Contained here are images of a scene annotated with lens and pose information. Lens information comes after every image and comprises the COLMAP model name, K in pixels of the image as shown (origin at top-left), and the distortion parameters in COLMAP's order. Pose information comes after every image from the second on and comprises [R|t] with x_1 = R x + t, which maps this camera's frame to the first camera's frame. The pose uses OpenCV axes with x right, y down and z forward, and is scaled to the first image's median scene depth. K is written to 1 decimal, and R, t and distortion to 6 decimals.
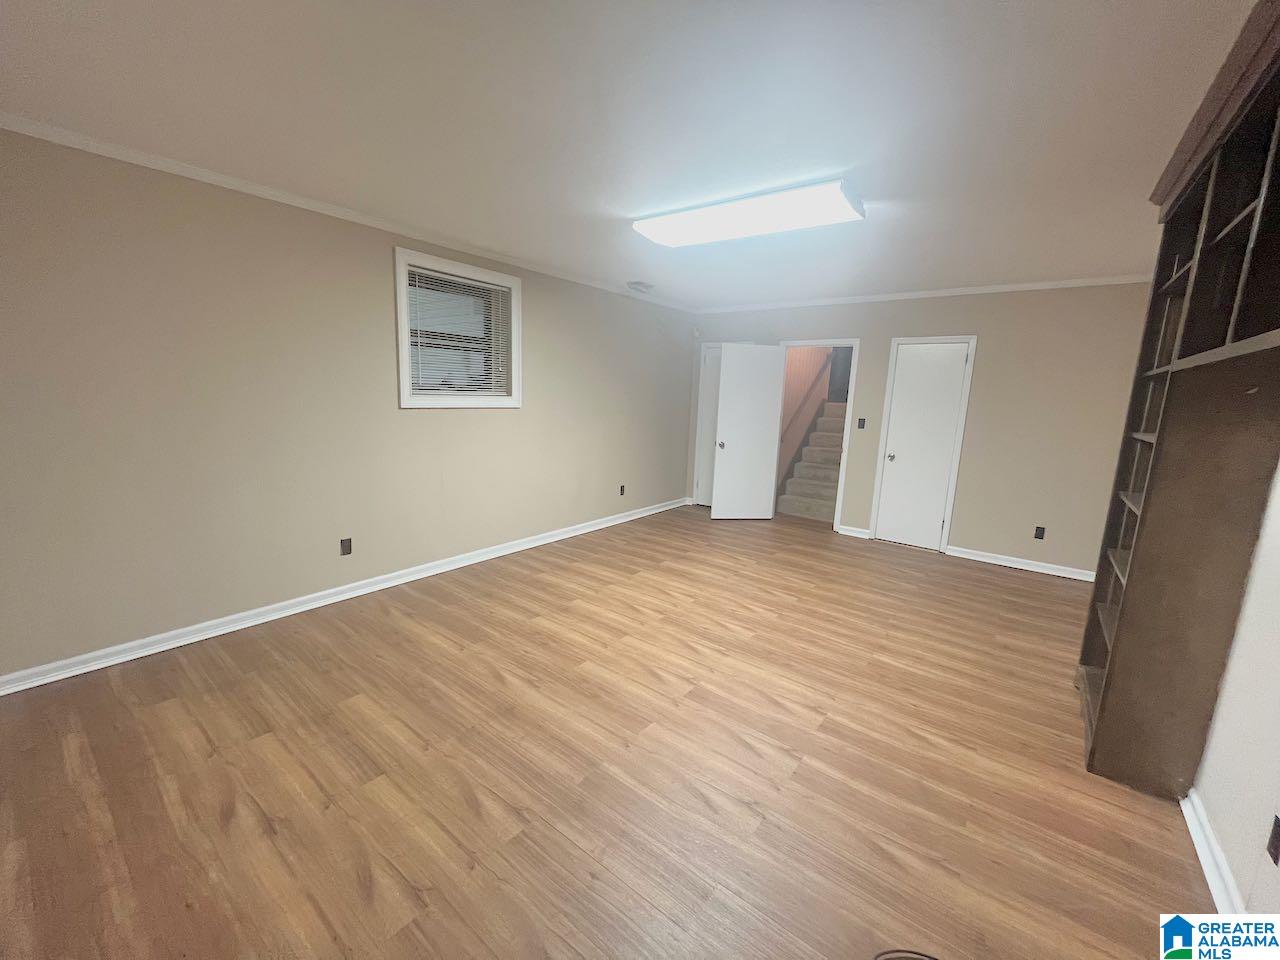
lens RADIAL K [[518.1, 0, 640.0], [0, 518.1, 480.0], [0, 0, 1]] dist [-0.019189, 0.000050]
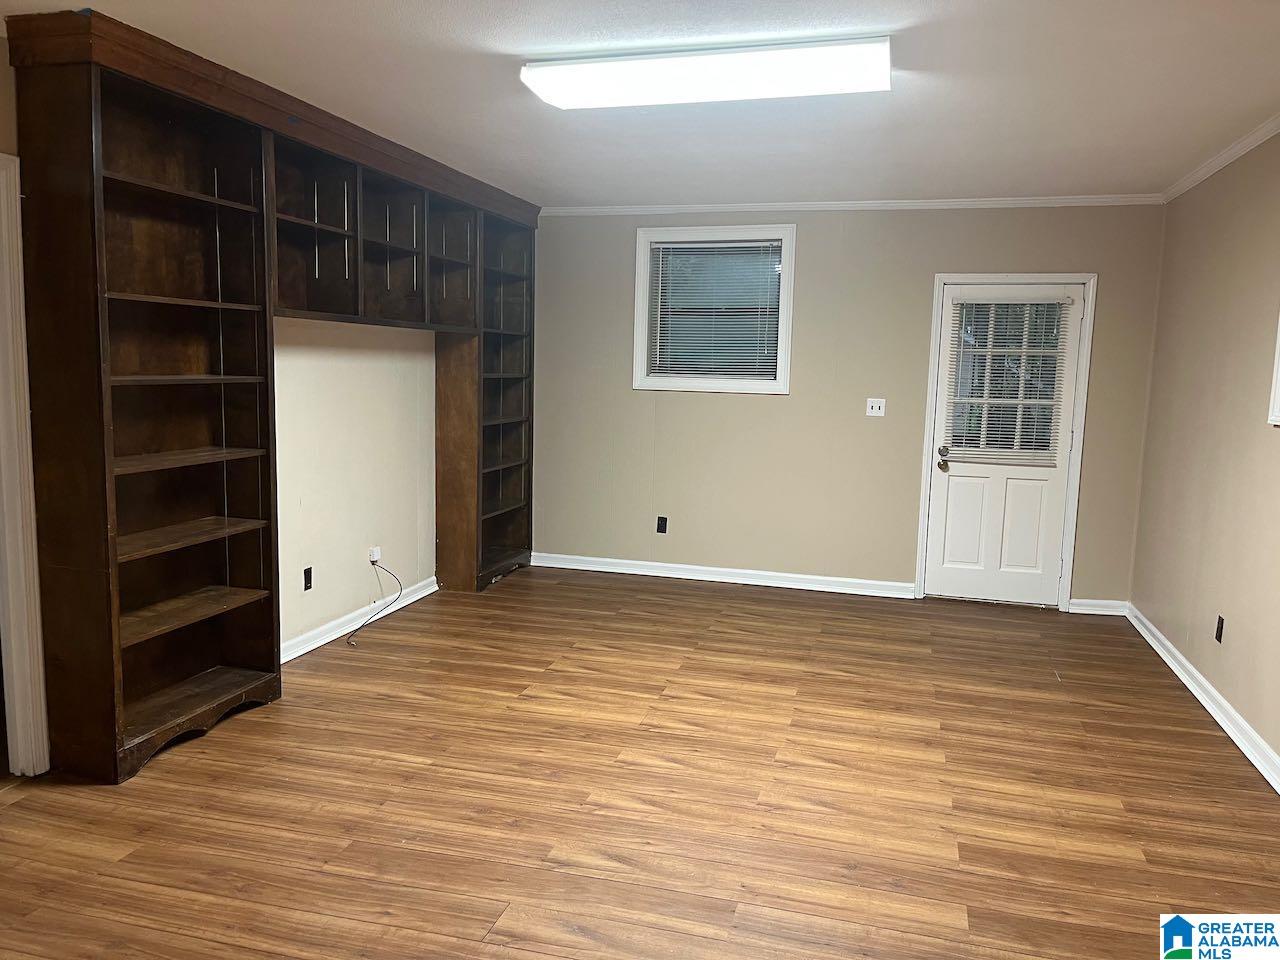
lens RADIAL K [[966.7, 0, 640.0], [0, 966.7, 480.0], [0, 0, 1]] dist [0.003395, 0.001675]
pose [[-0.925276, -0.014781, -0.379006, 0.632942], [-0.121739, 0.957946, 0.259844, -0.308156], [0.359227, 0.286567, -0.888164, 1.926843]]
